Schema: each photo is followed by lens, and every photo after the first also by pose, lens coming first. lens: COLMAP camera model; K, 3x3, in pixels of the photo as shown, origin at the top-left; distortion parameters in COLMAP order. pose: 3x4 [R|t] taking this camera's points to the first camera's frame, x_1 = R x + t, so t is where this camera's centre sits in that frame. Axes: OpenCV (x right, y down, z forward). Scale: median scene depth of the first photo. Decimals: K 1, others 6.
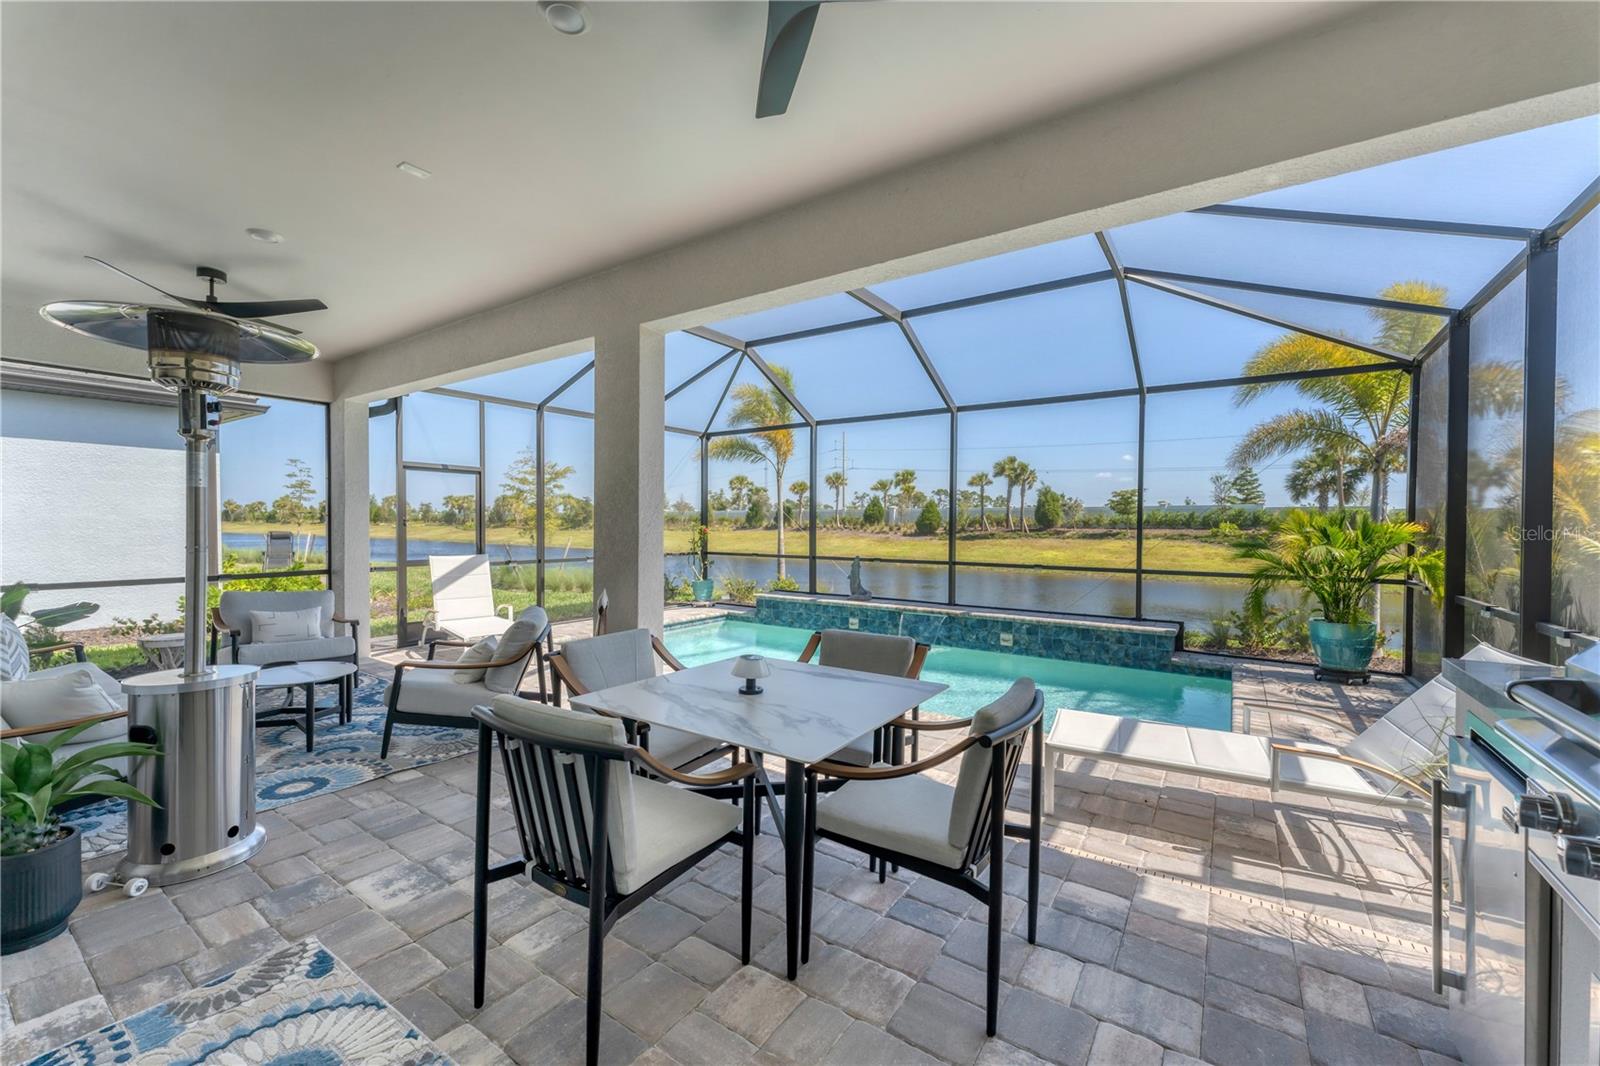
lens RADIAL K [[638.9, 0, 797.1], [0, 638.9, 533.4], [0, 0, 1]] dist [0.002657, -0.000907]
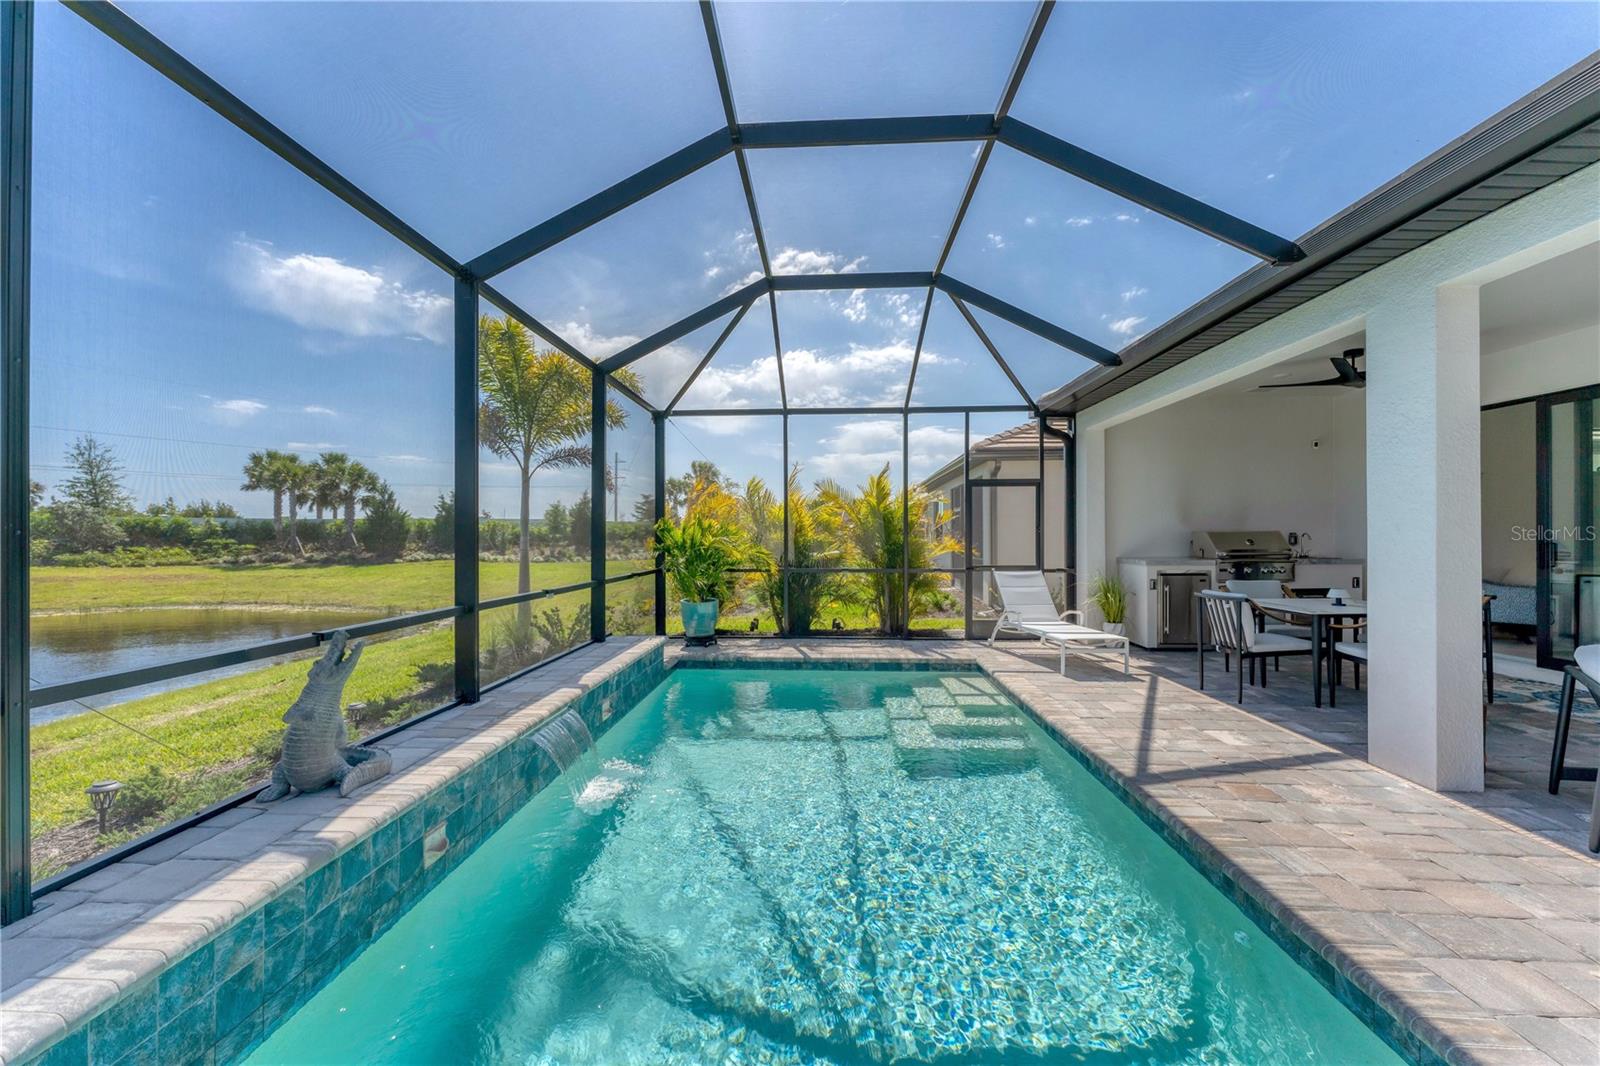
lens RADIAL K [[638.9, 0, 793.7], [0, 638.9, 535.0], [0, 0, 1]] dist [0.002657, -0.000907]
pose [[-0.515242, -0.005202, 0.857029, -0.232945], [0.012543, 0.999829, 0.013609, -0.009545], [-0.856953, 0.017761, -0.515088, 0.889283]]
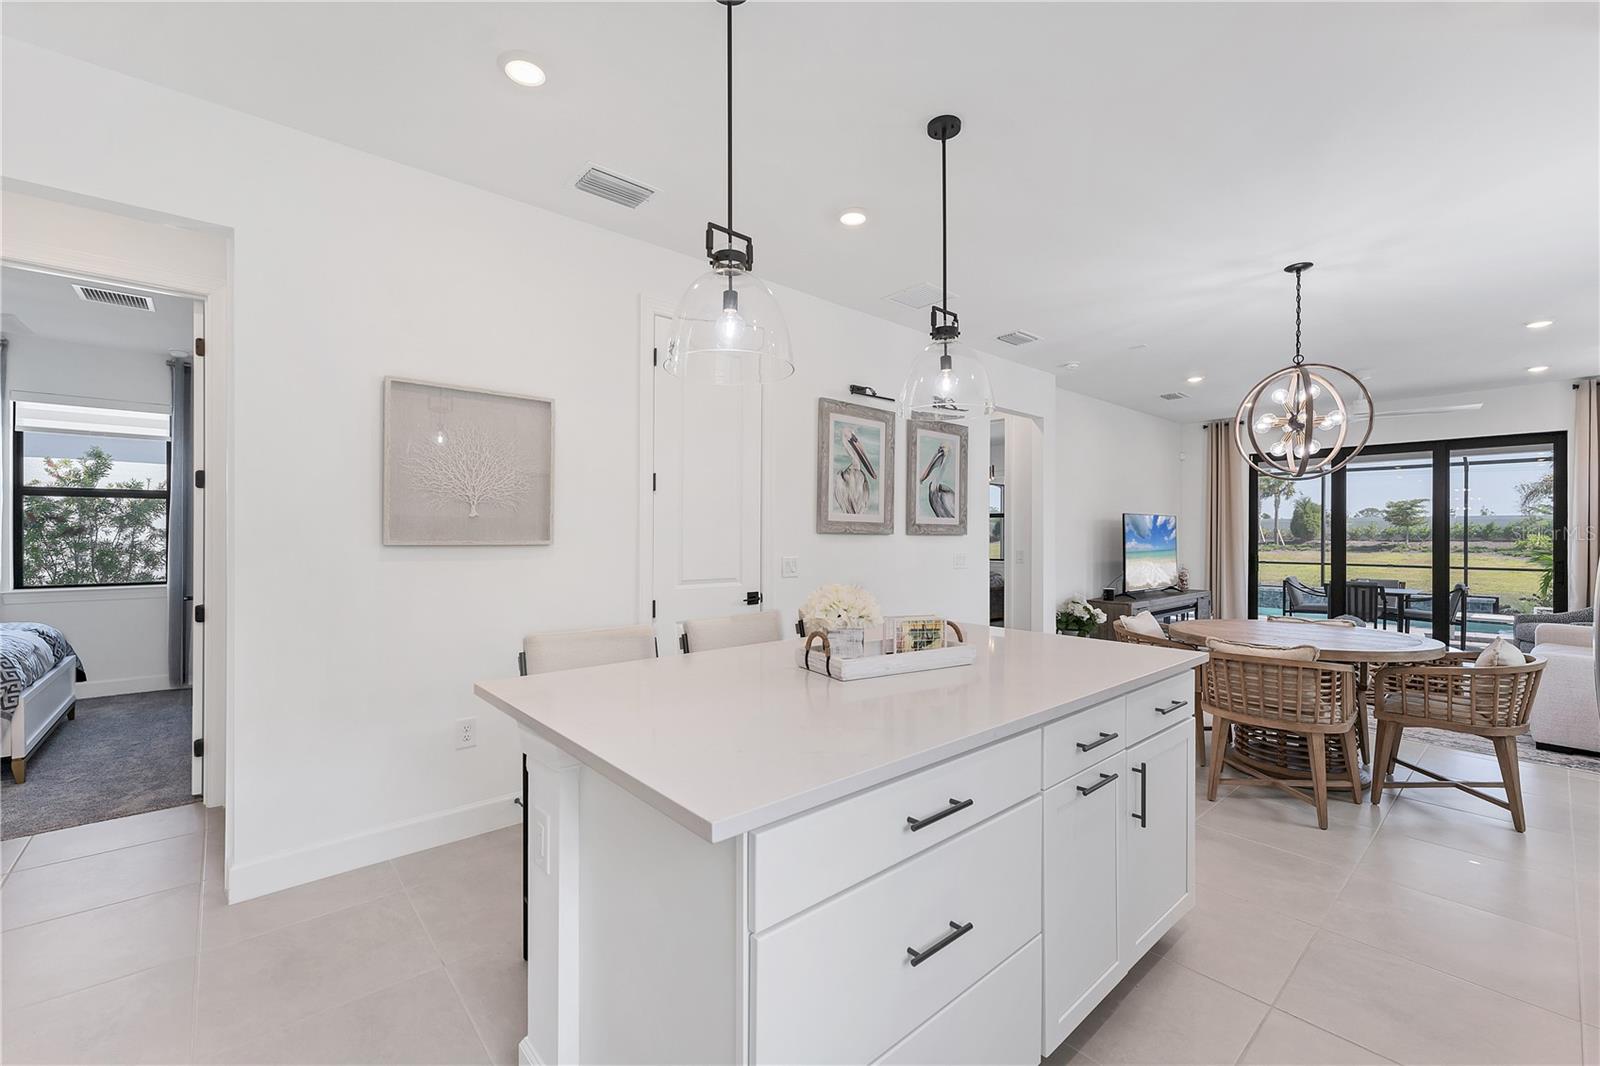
lens RADIAL K [[638.9, 0, 803.8], [0, 638.9, 522.5], [0, 0, 1]] dist [0.002657, -0.000907]
pose [[0.965500, -0.003829, -0.260374, -0.533026], [-0.004431, 0.999506, -0.031128, -0.002694], [0.260365, 0.031208, 0.965006, -0.816604]]
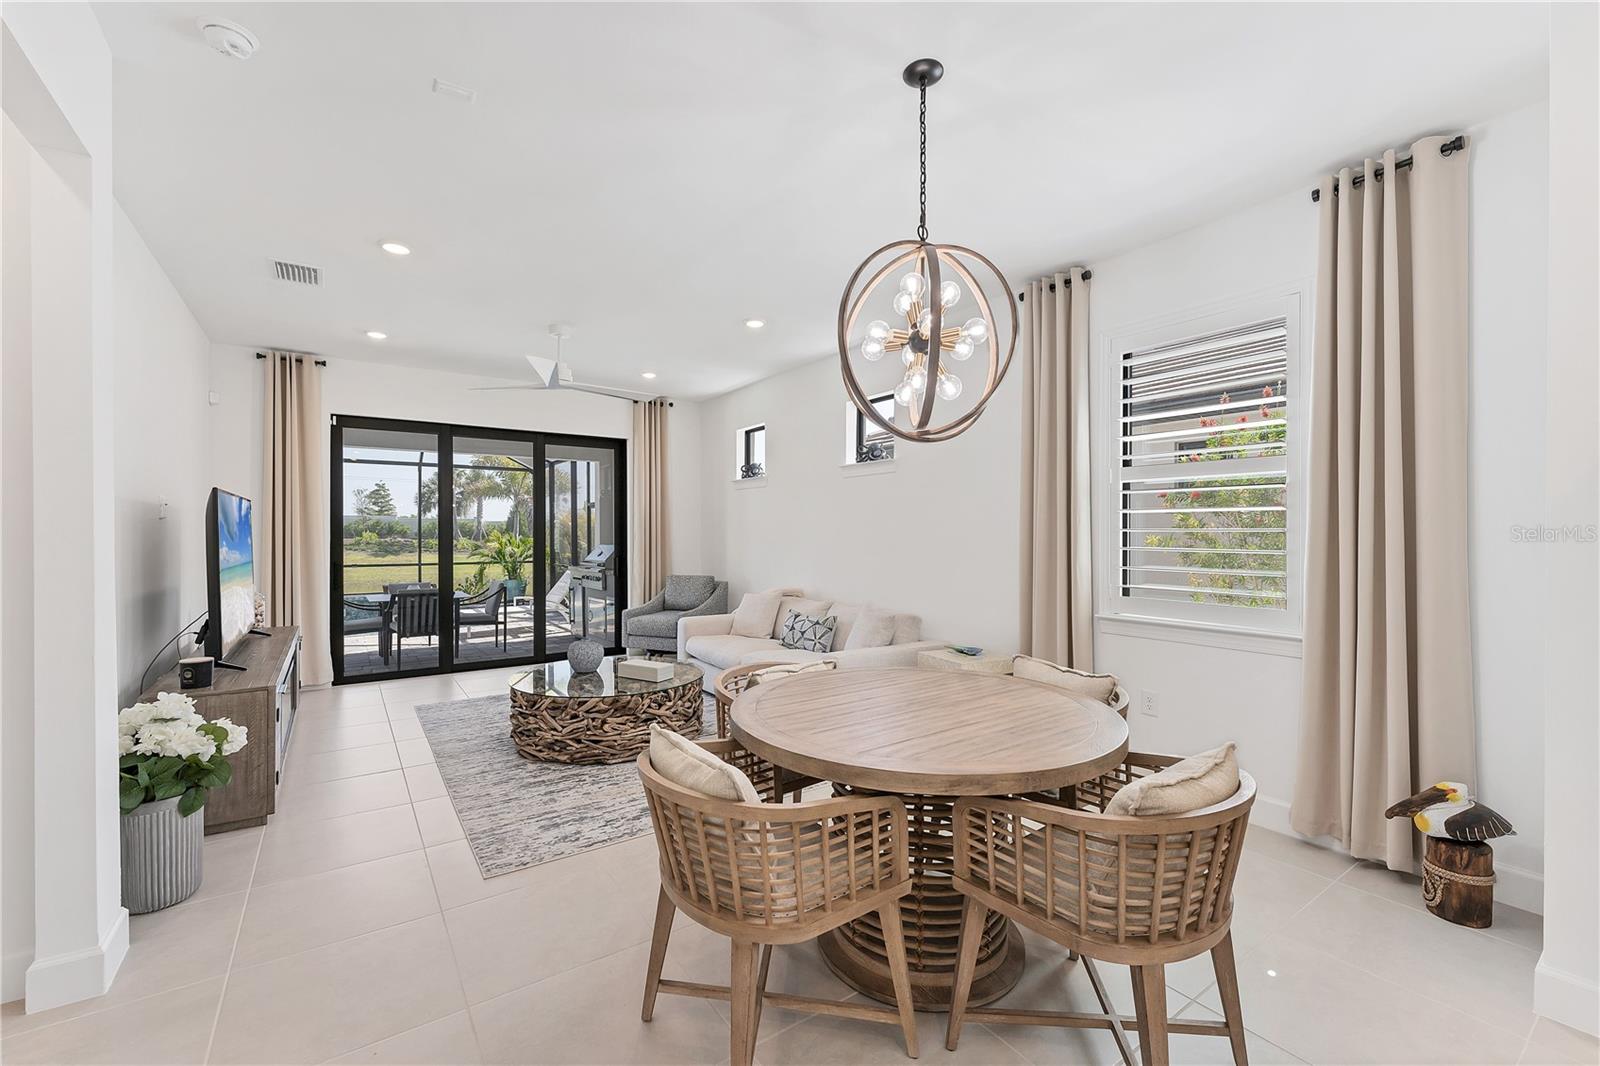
lens RADIAL K [[638.9, 0, 784.1], [0, 638.9, 543.2], [0, 0, 1]] dist [0.002657, -0.000907]
pose [[0.357328, -0.022363, 0.933711, -0.570194], [0.018235, 0.999690, 0.016964, -0.009521], [-0.933801, 0.010964, 0.357625, -0.442764]]
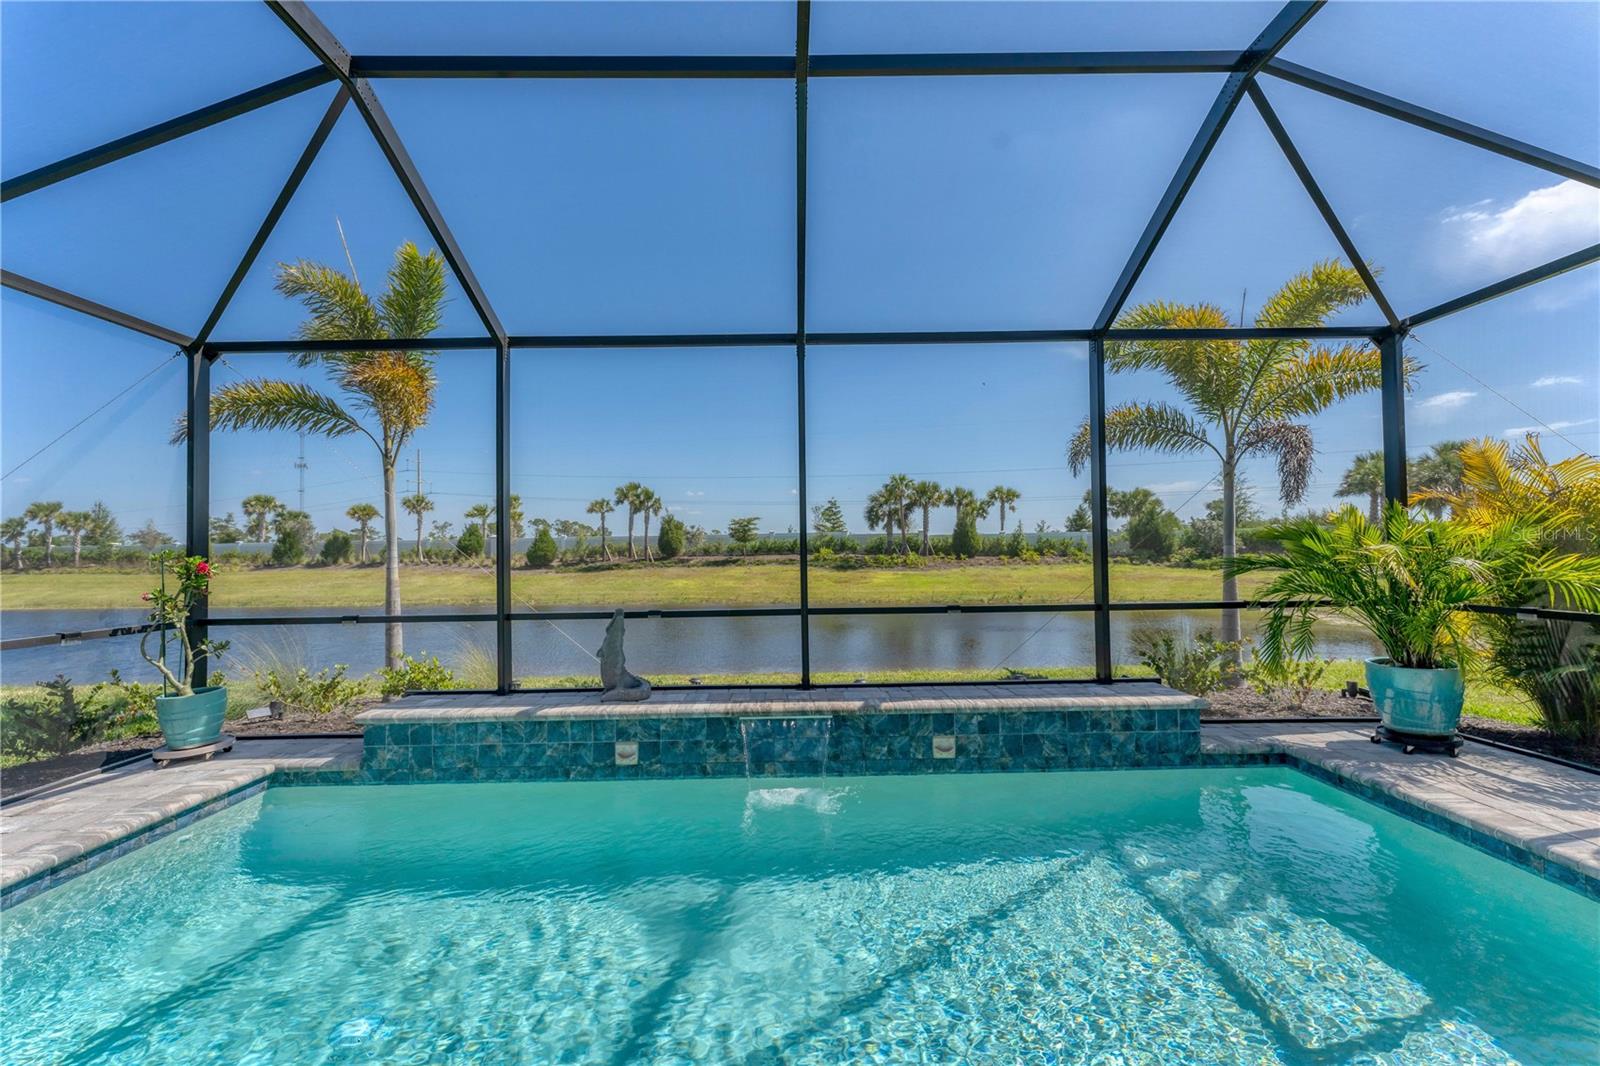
lens RADIAL K [[638.9, 0, 796.1], [0, 638.9, 536.9], [0, 0, 1]] dist [0.002657, -0.000907]
pose [[0.819519, -0.005529, 0.573025, -0.069851], [0.030055, 0.998992, -0.033345, -0.000156], [-0.572263, 0.044550, 0.818859, 0.469542]]
